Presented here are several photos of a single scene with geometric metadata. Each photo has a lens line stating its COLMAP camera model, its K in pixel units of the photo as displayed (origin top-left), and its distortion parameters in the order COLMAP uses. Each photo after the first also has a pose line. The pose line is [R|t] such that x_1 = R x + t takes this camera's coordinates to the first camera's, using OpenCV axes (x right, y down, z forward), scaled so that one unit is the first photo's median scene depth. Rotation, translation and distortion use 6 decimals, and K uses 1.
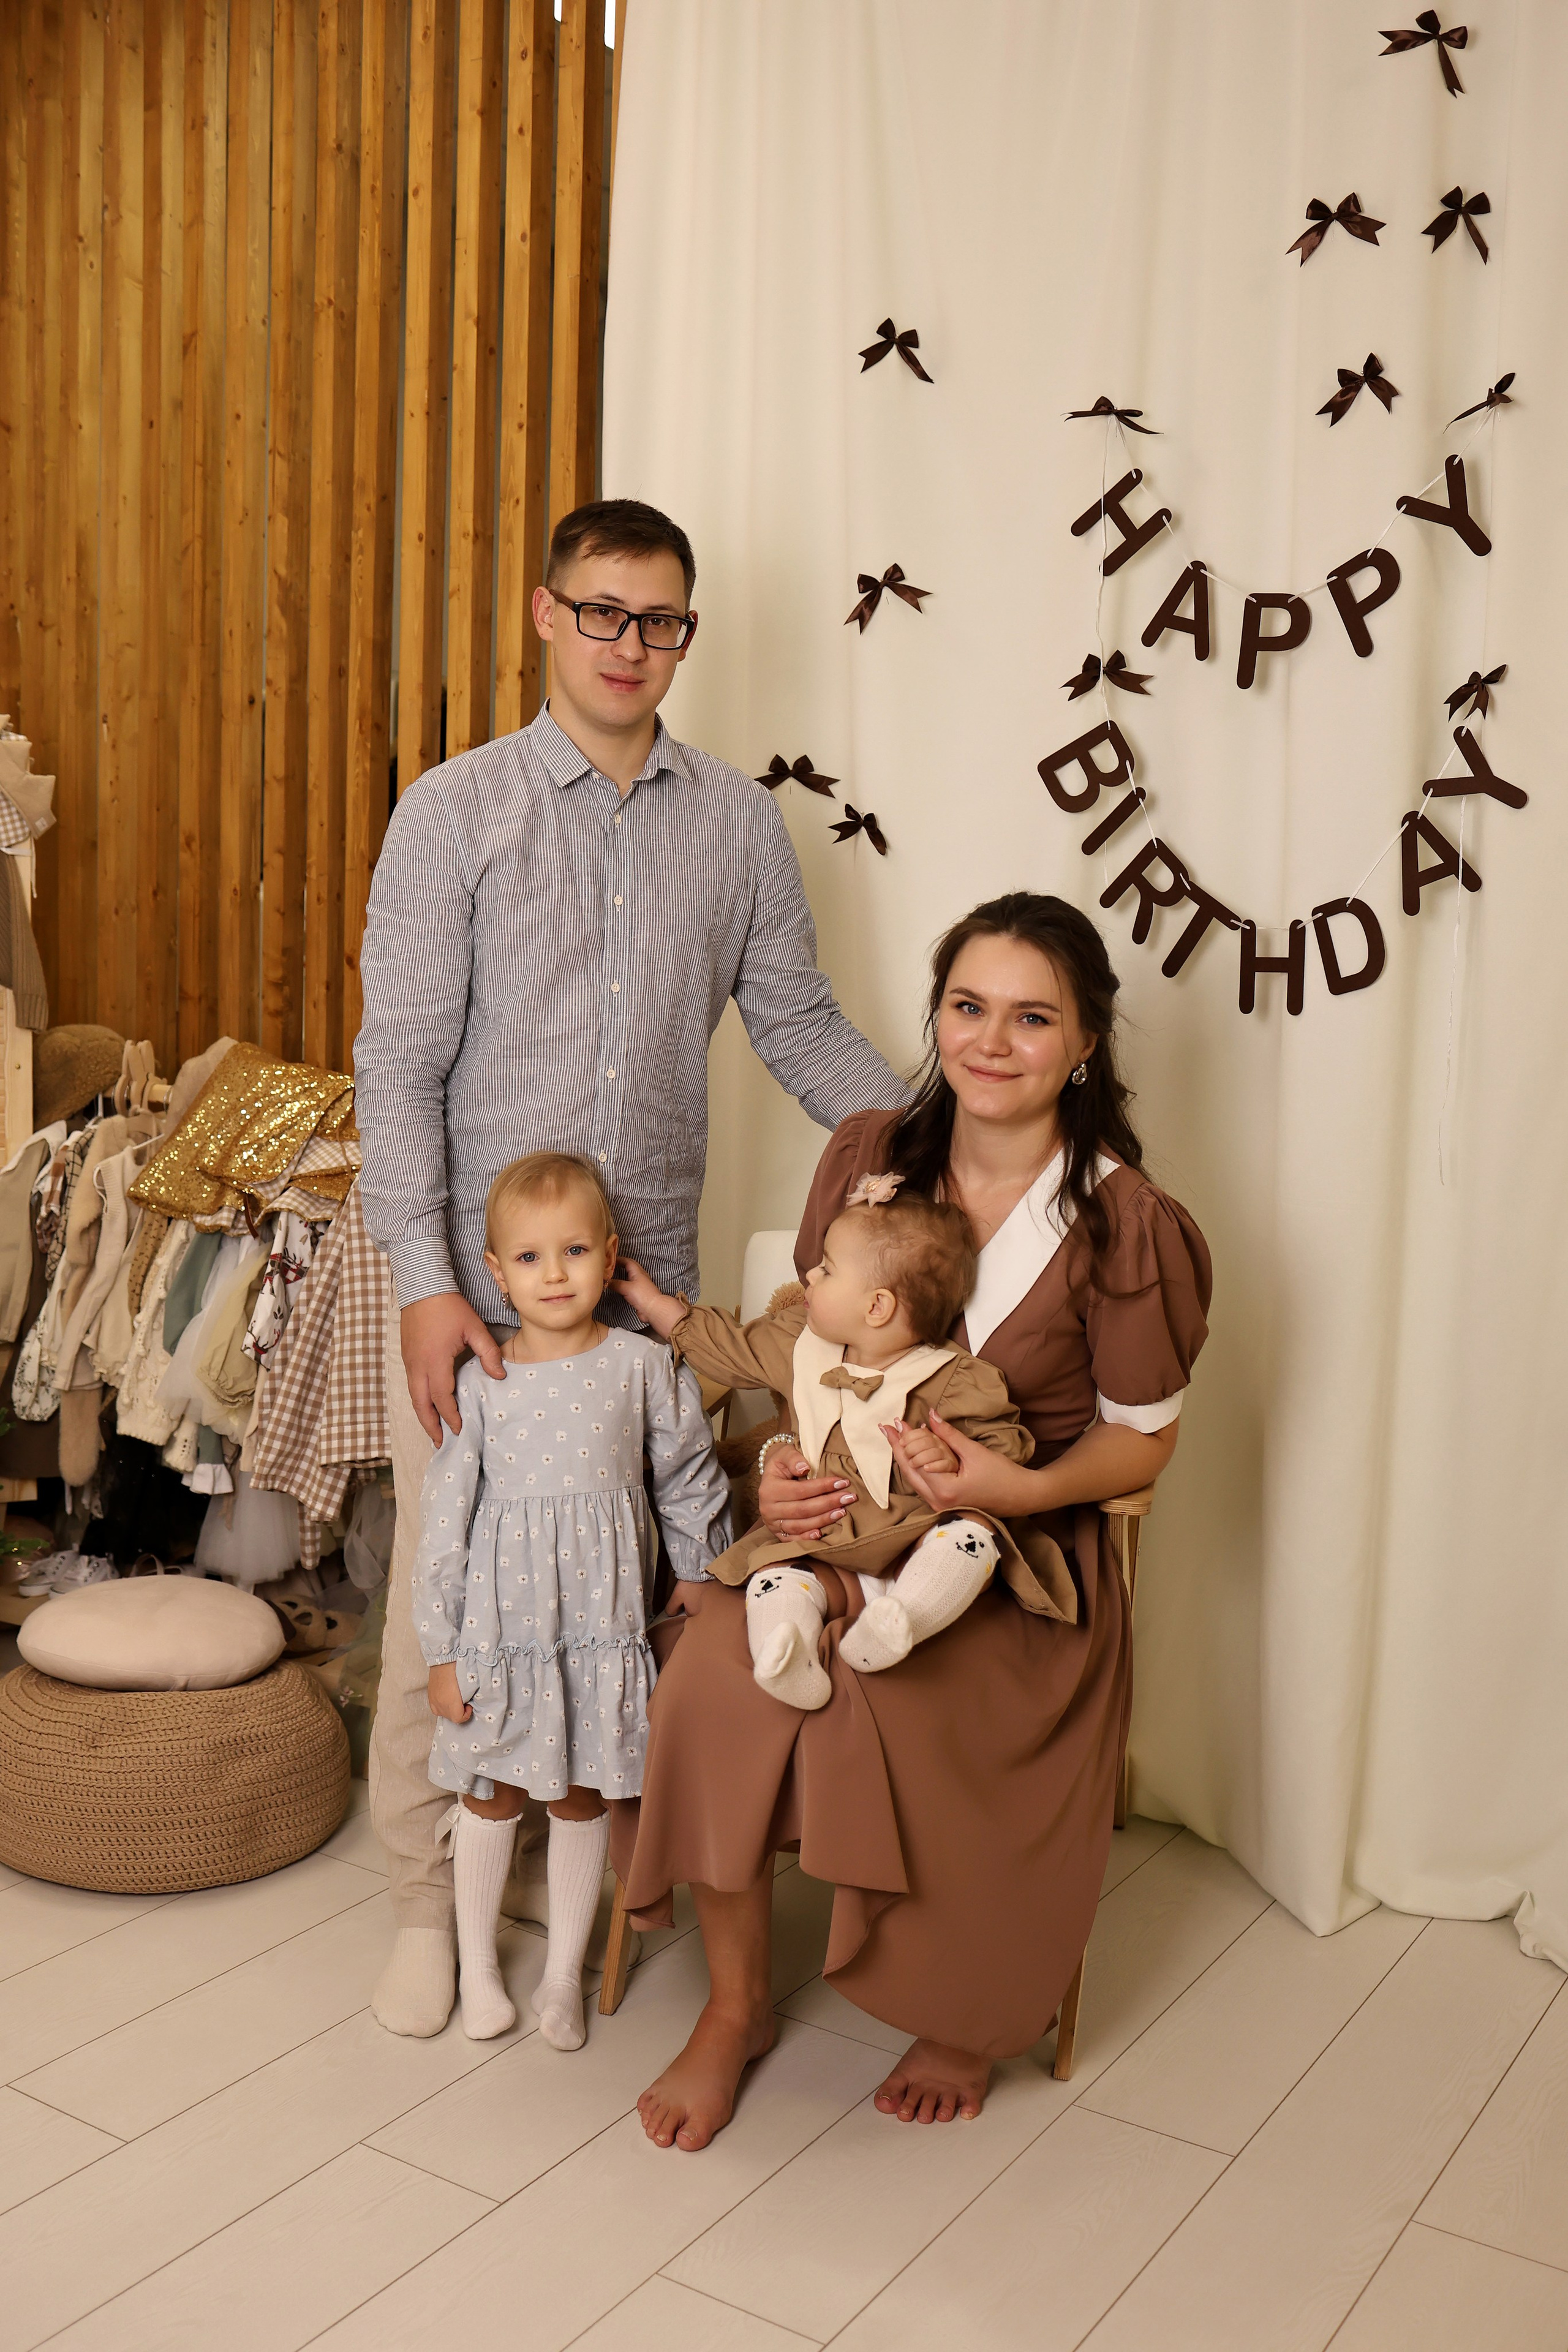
lens RADIAL K [[2285.8, 0, 784.0], [0, 2285.8, 1176.0], [0, 0, 1]] dist [-0.073383, 0.061539]
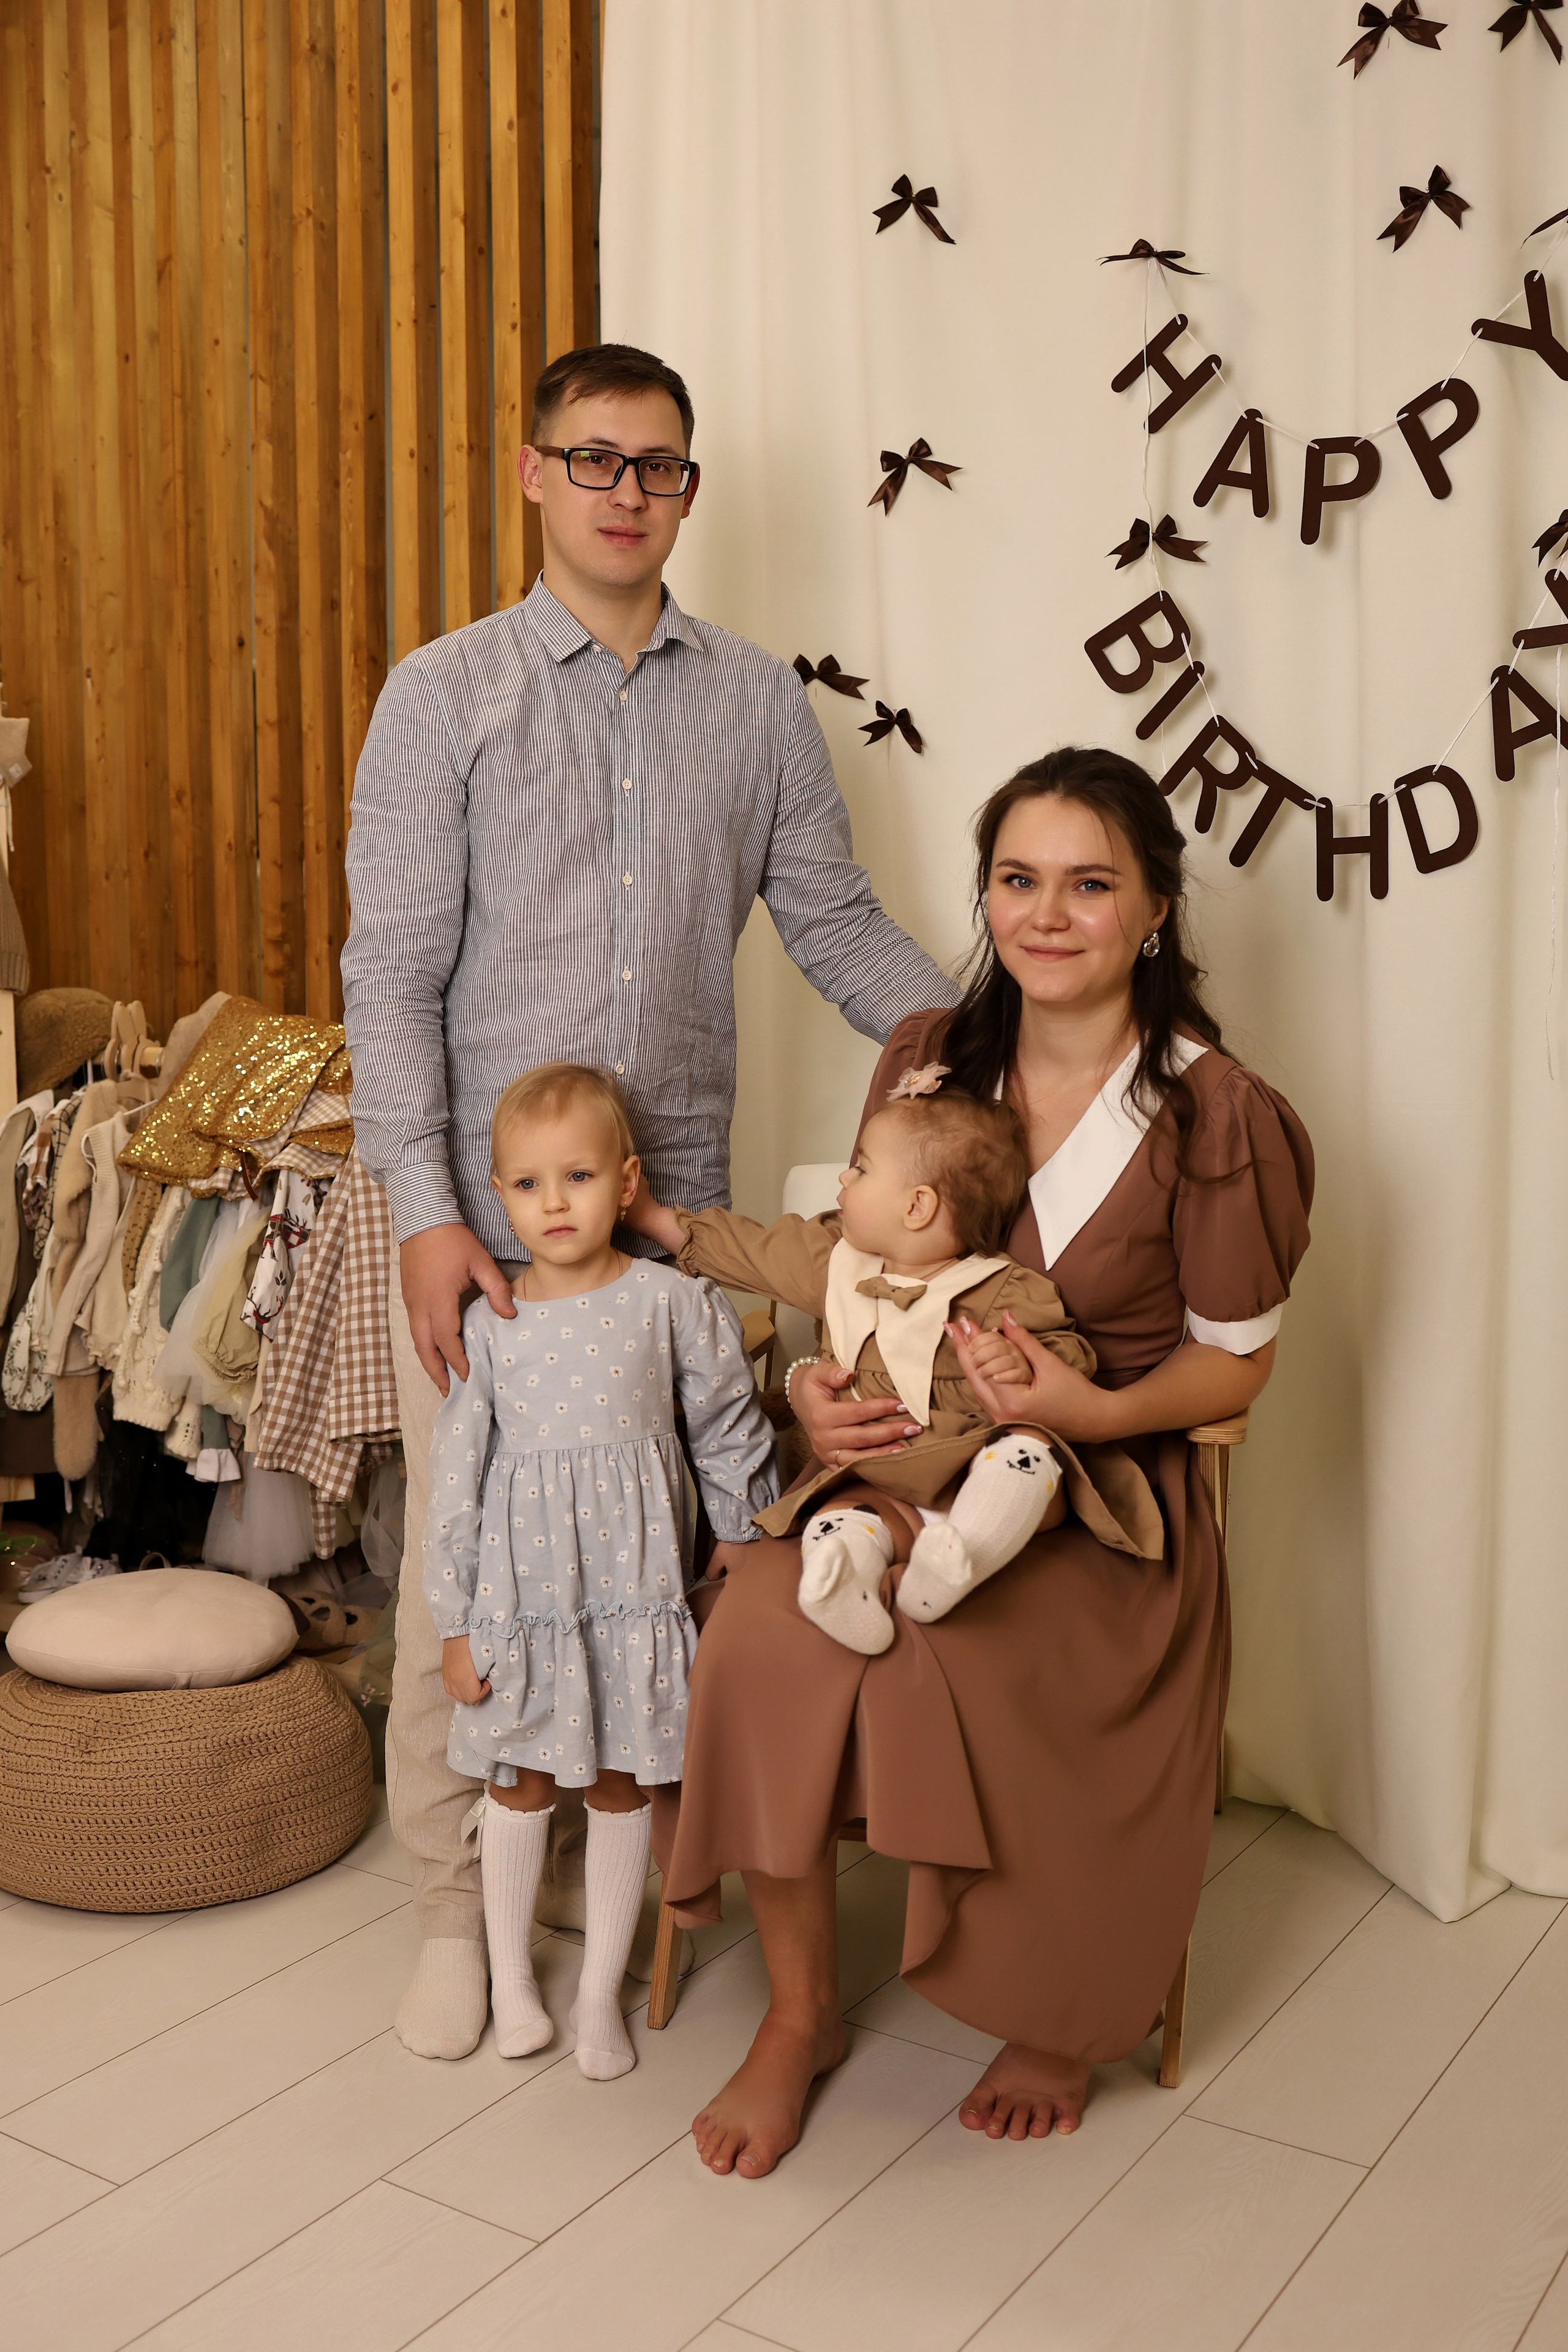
lens RADIAL K [[2284.7, 0, 784.0], [0, 2284.7, 1176.0], [0, 0, 1]] dist [-0.056962, 0.033013]
pose [[0.999191, -0.034822, -0.020115, 0.001815], [0.034511, 0.999282, -0.015616, 0.043661], [0.020644, 0.014909, 0.999676, 0.088632]]
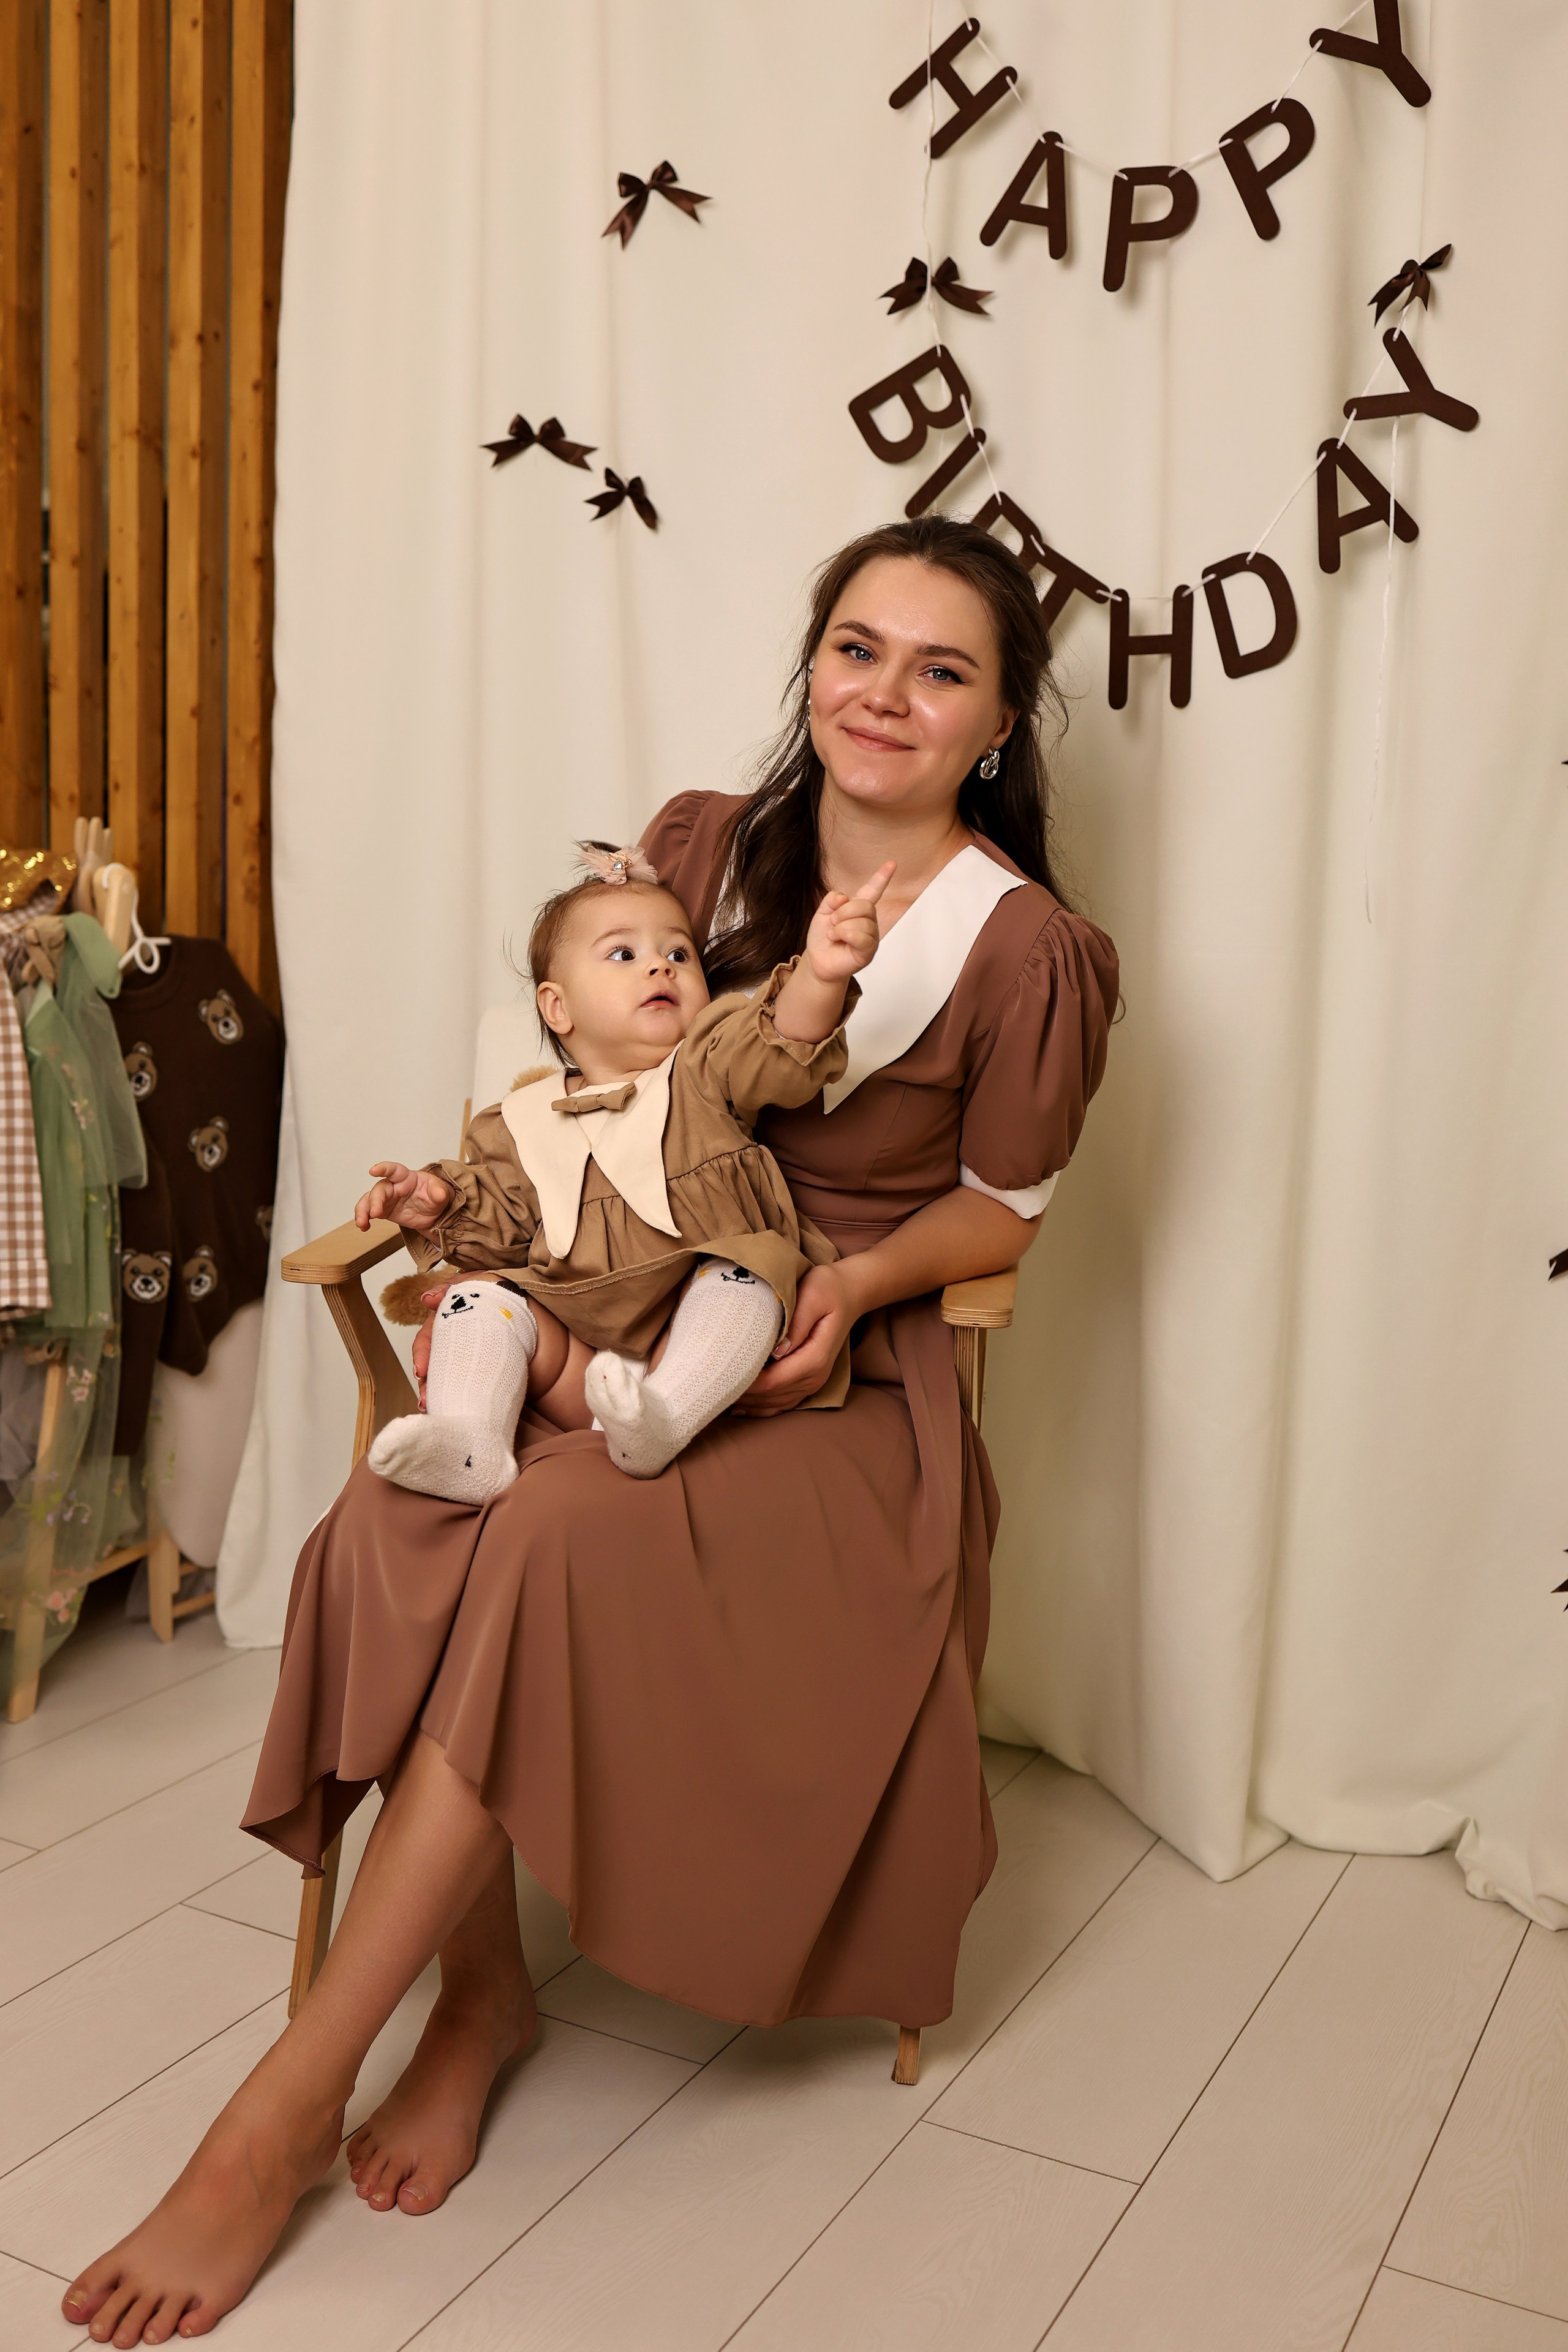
lens RADIAL K [[2267.9, 0, 756.1], [0, 2267.9, 1168.2], [0, 0, 1]] dist [-0.044976, 0.022661]
pose [[0.996666, -0.011641, 0.080750, 0.014014], [0.010153, 0.999771, 0.018812, 0.068450], [-0.080950, -0.017930, 0.996557, 0.226265]]
